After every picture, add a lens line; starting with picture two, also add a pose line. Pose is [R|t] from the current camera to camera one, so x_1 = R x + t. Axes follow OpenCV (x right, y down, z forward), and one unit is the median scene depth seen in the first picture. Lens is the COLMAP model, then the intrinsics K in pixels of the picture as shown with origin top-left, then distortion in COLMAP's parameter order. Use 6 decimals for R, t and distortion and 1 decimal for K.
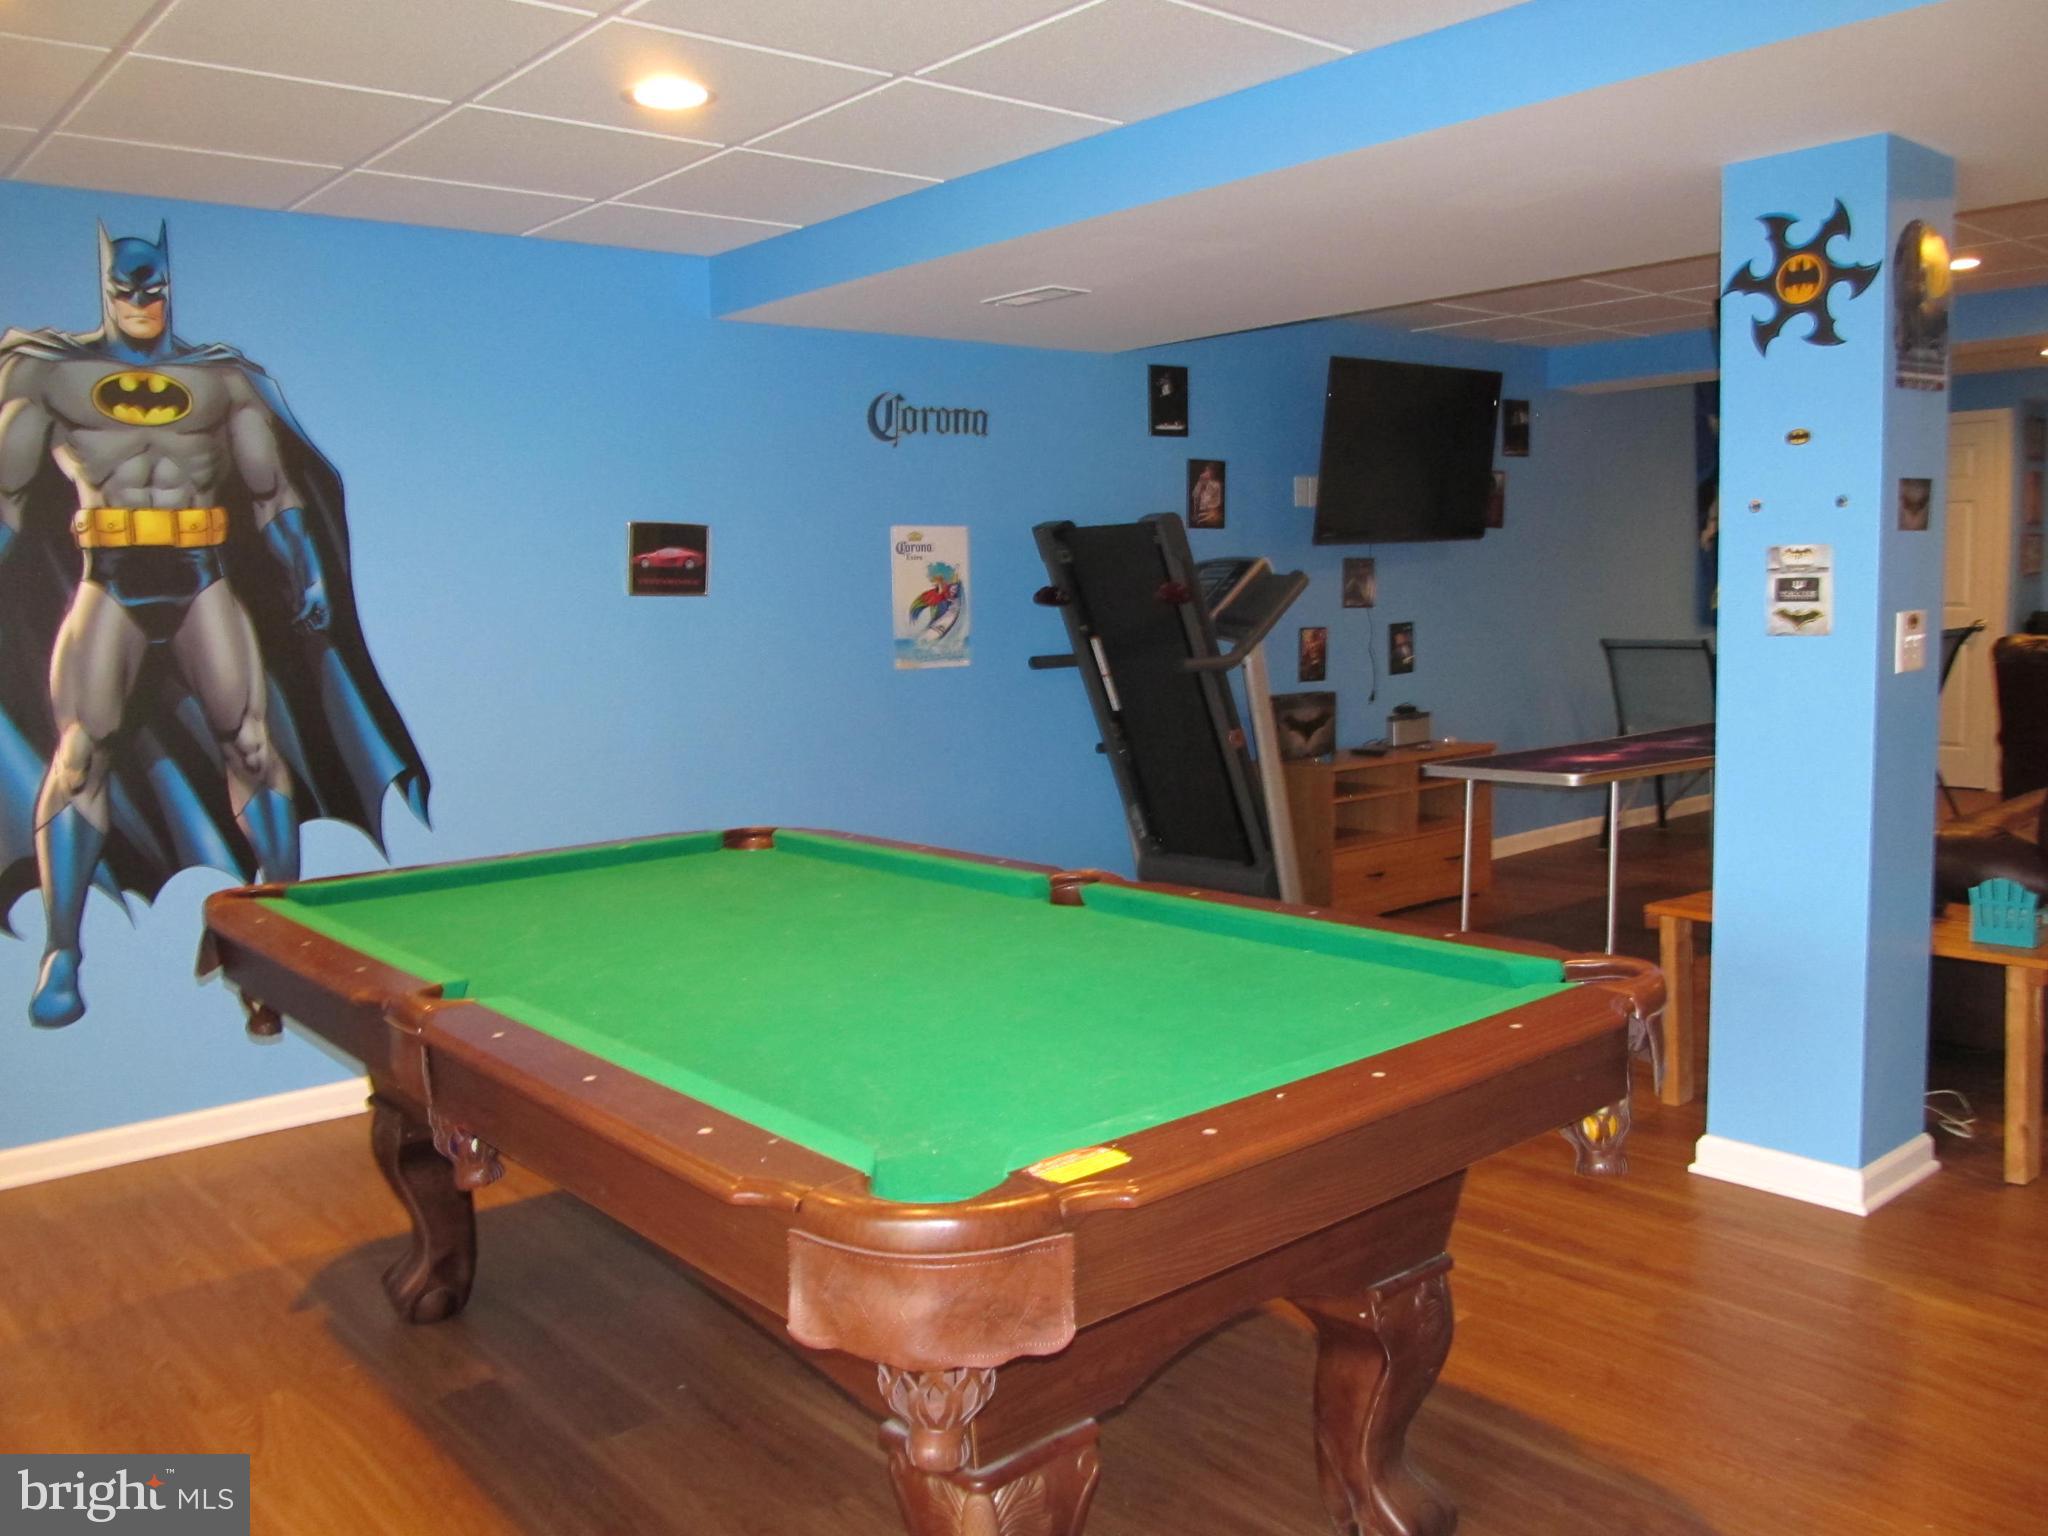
lens RADIAL K [[1700.4, 0, 1024.0], [0, 1700.4, 768.0], [0, 0, 1]] dist [-0.062703, 0.032300]
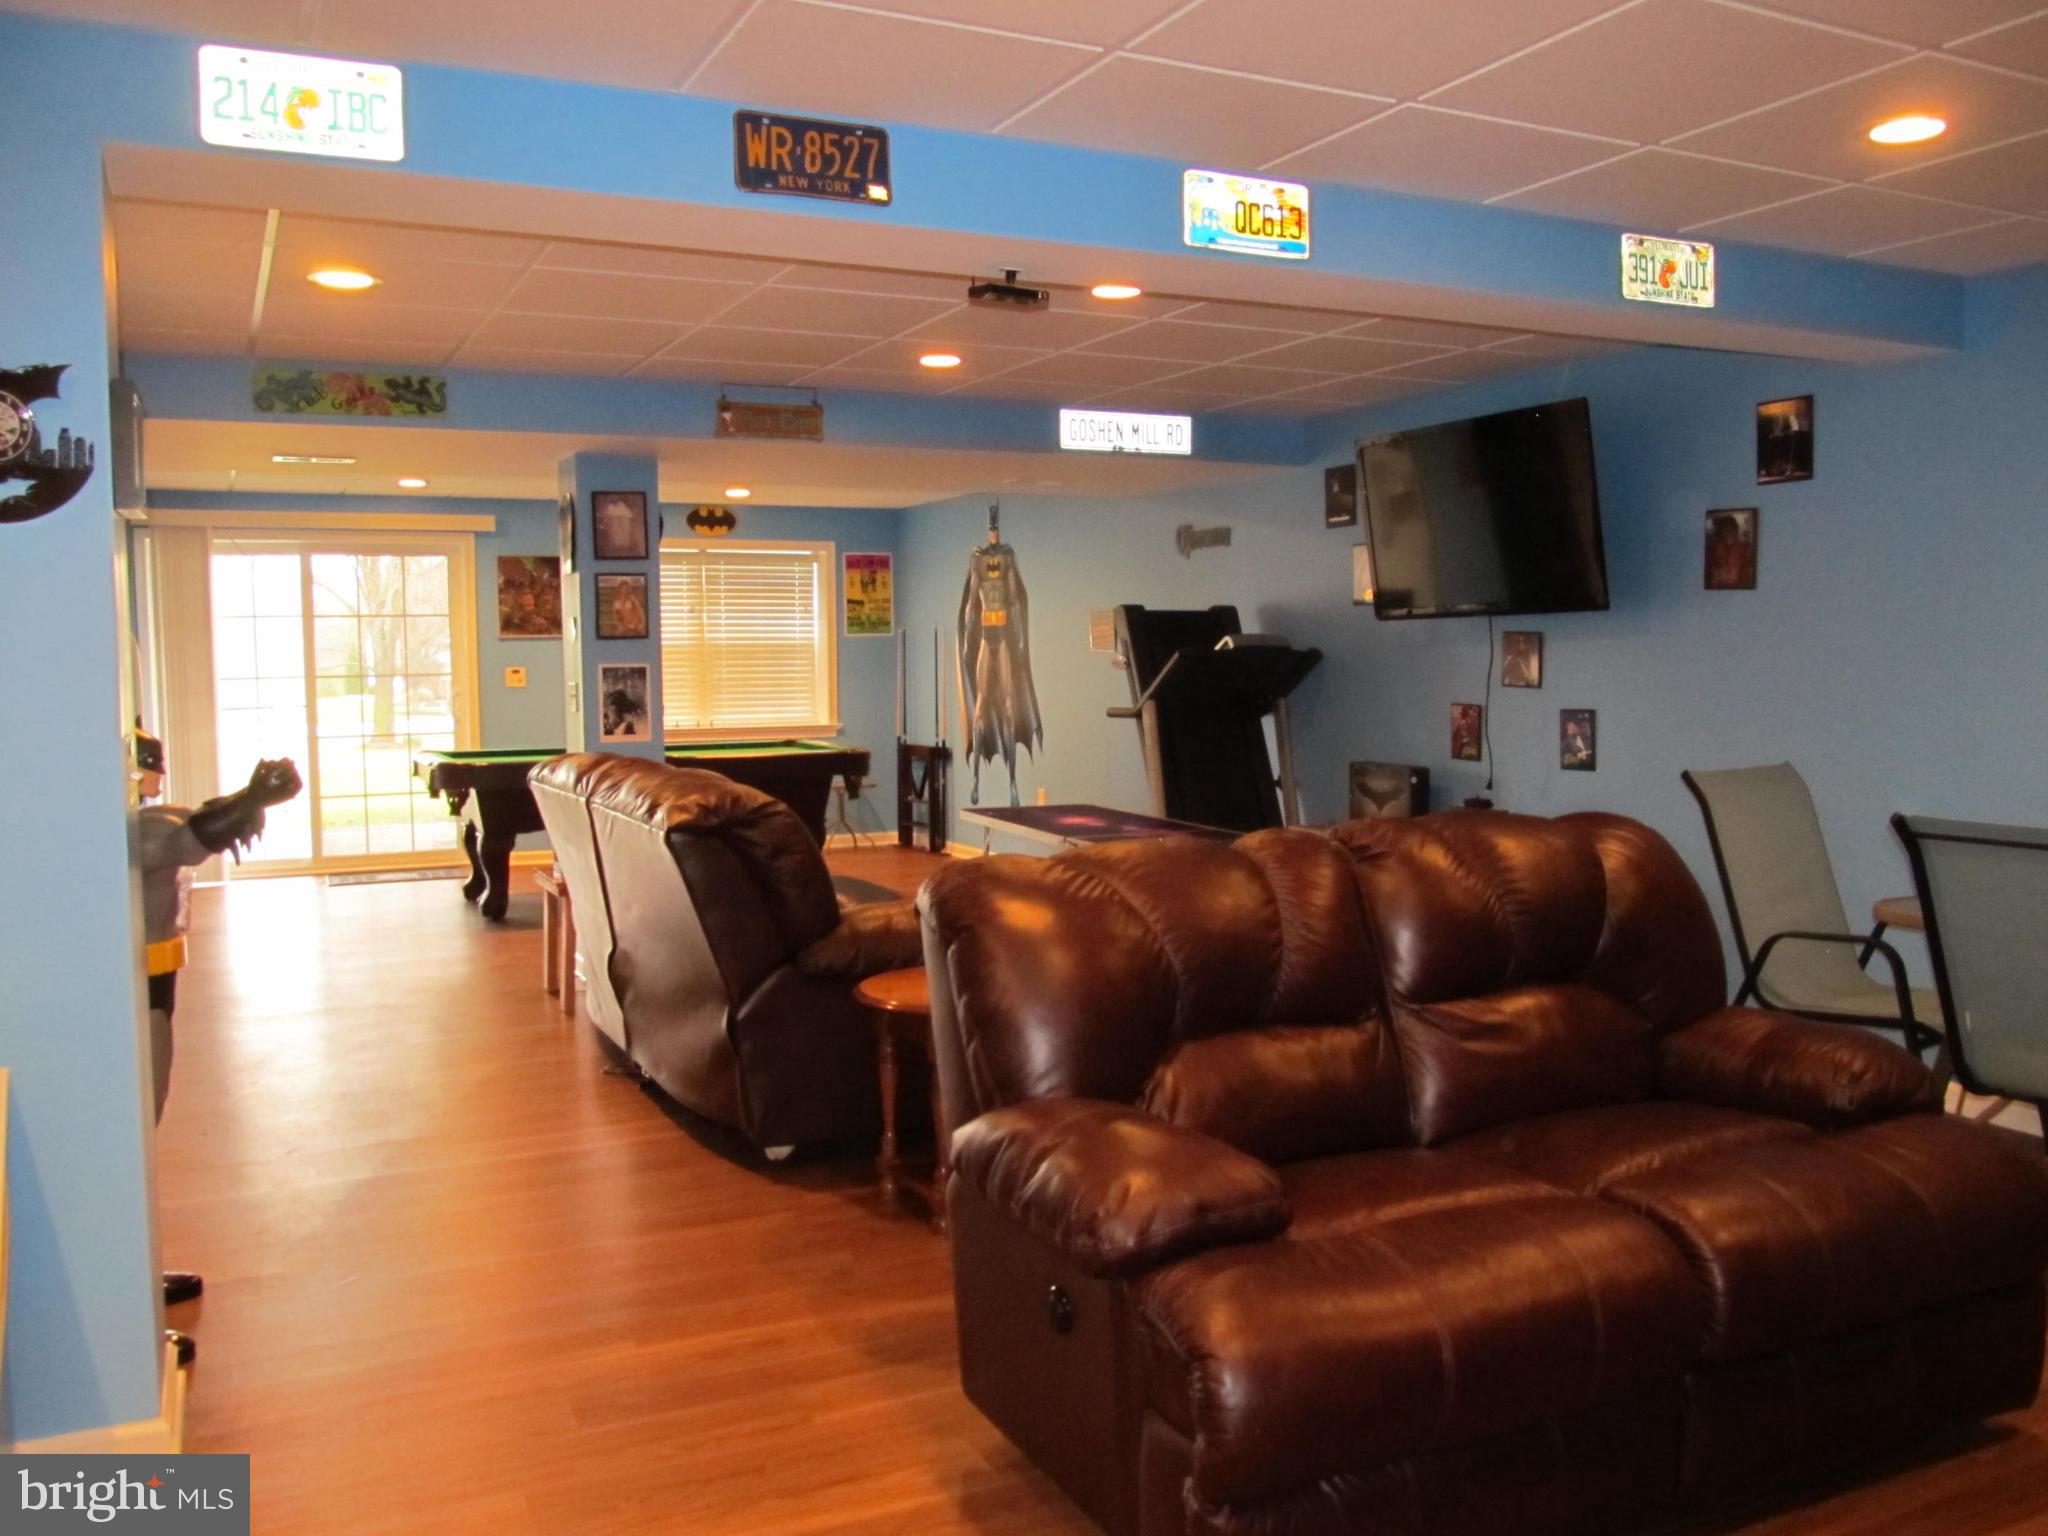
lens RADIAL K [[1700.4, 0, 1024.0], [0, 1700.4, 768.0], [0, 0, 1]] dist [-0.062703, 0.032300]
pose [[-0.257877, 0.097753, -0.961220, 2.169177], [-0.092312, 0.987824, 0.125225, -0.269405], [0.961758, 0.121025, -0.245713, 1.868713]]
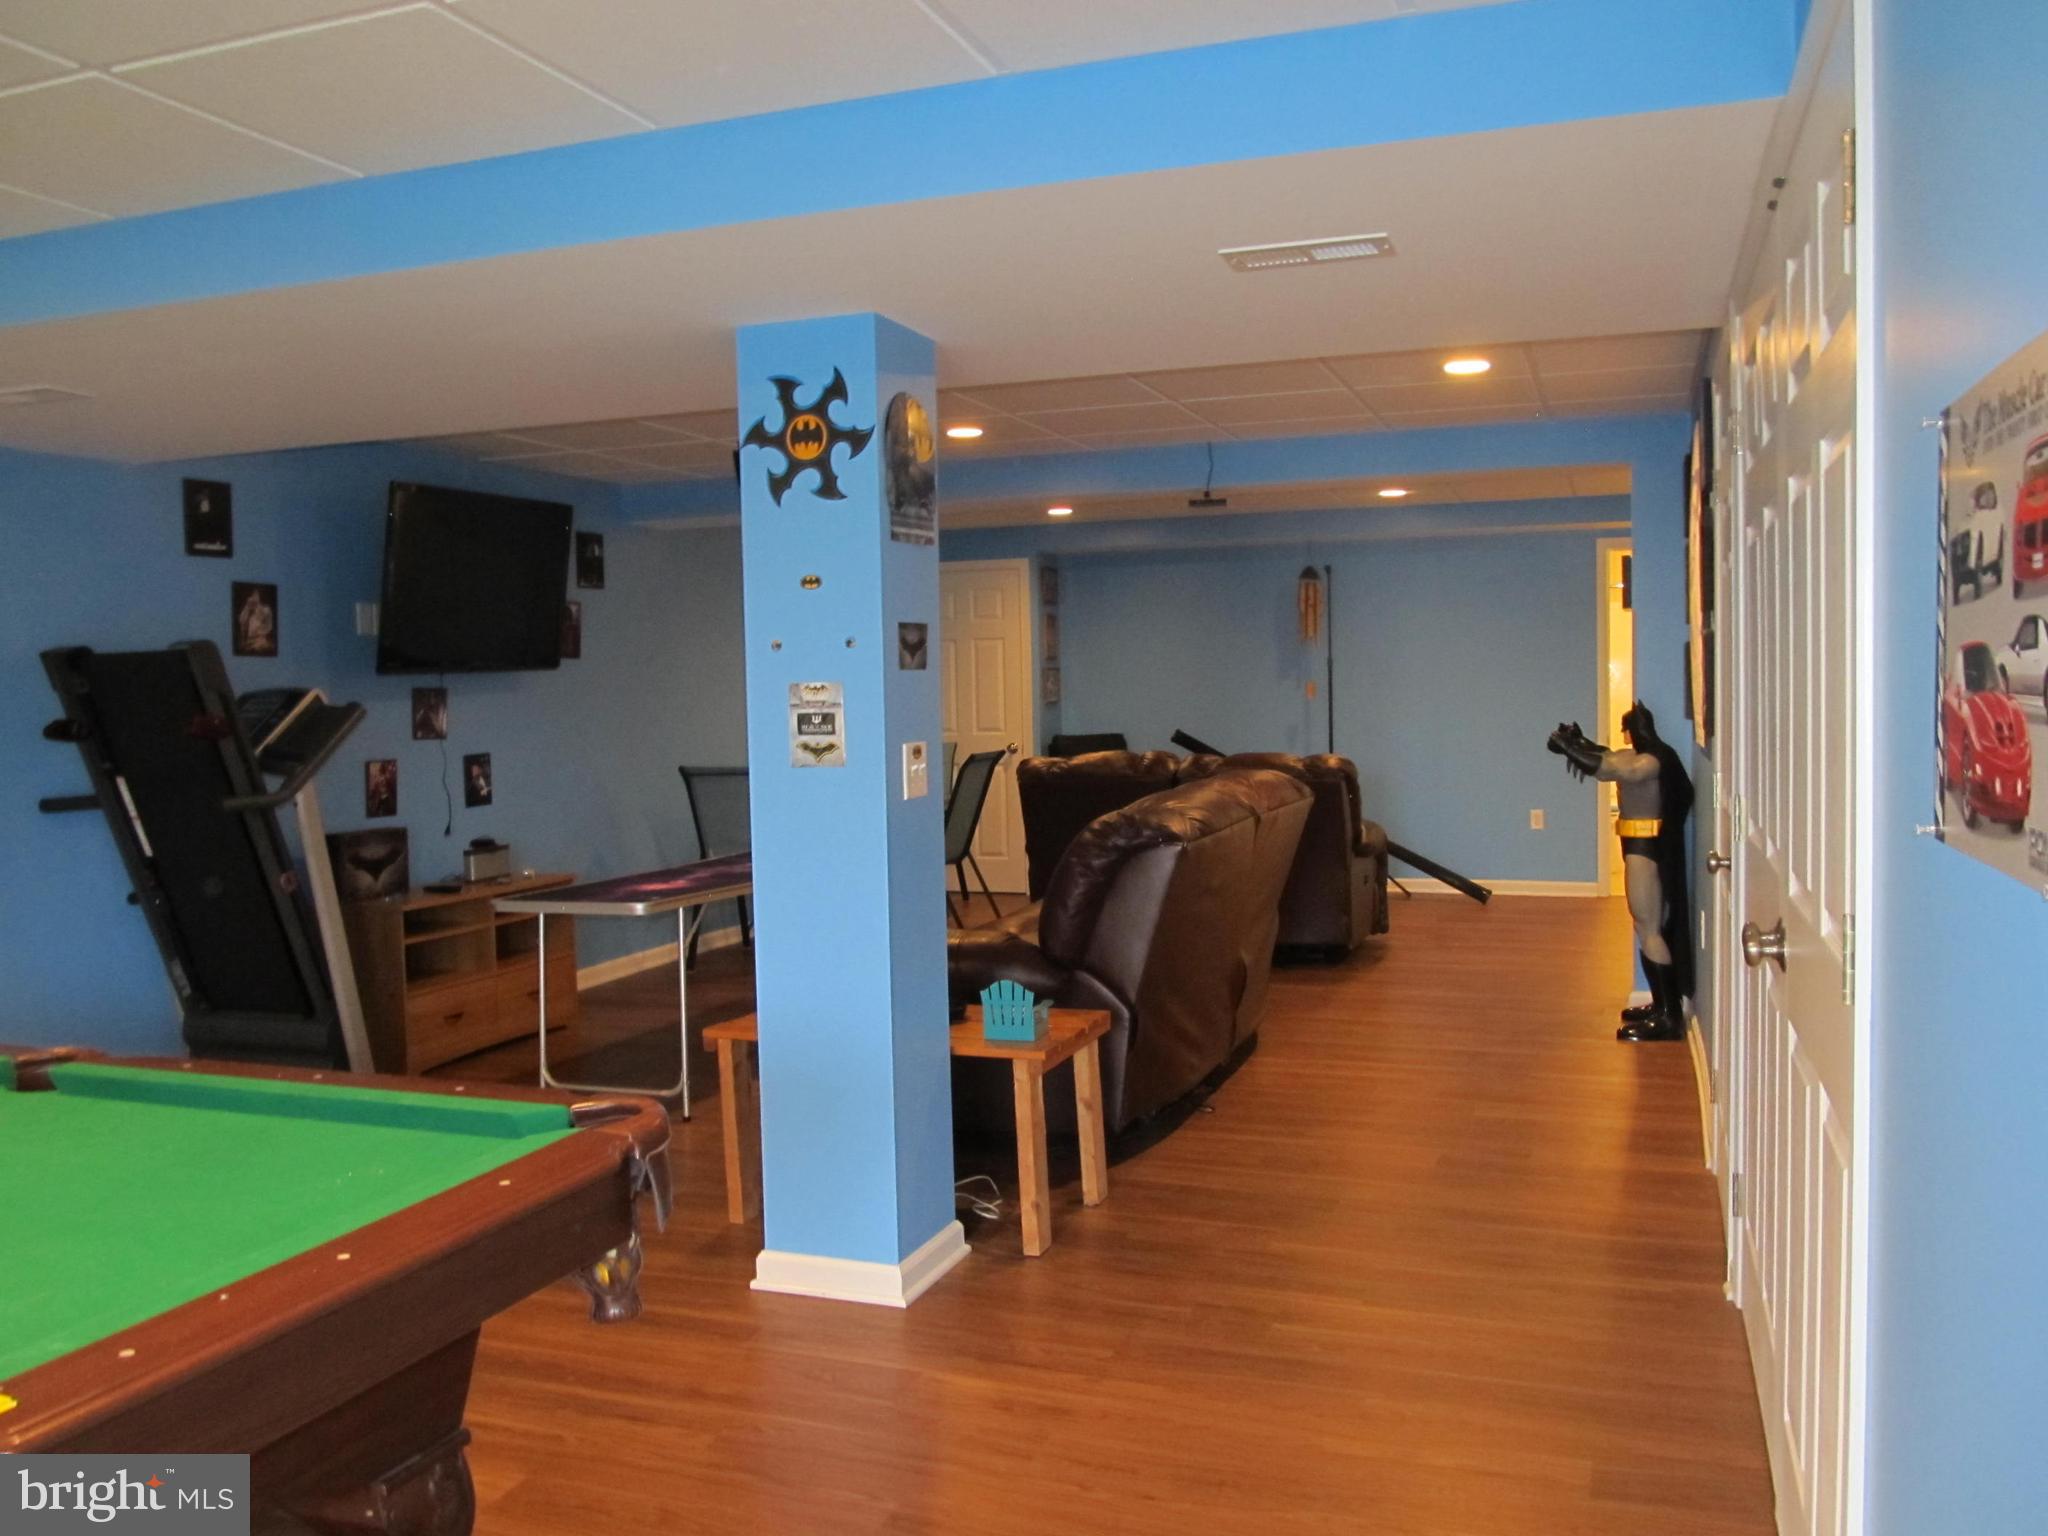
lens RADIAL K [[1700.4, 0, 1024.0], [0, 1700.4, 768.0], [0, 0, 1]] dist [-0.062703, 0.032300]
pose [[0.872392, -0.014579, 0.488589, 0.042850], [0.050458, 0.996901, -0.060347, -0.005809], [-0.486195, 0.077299, 0.870425, -0.002392]]
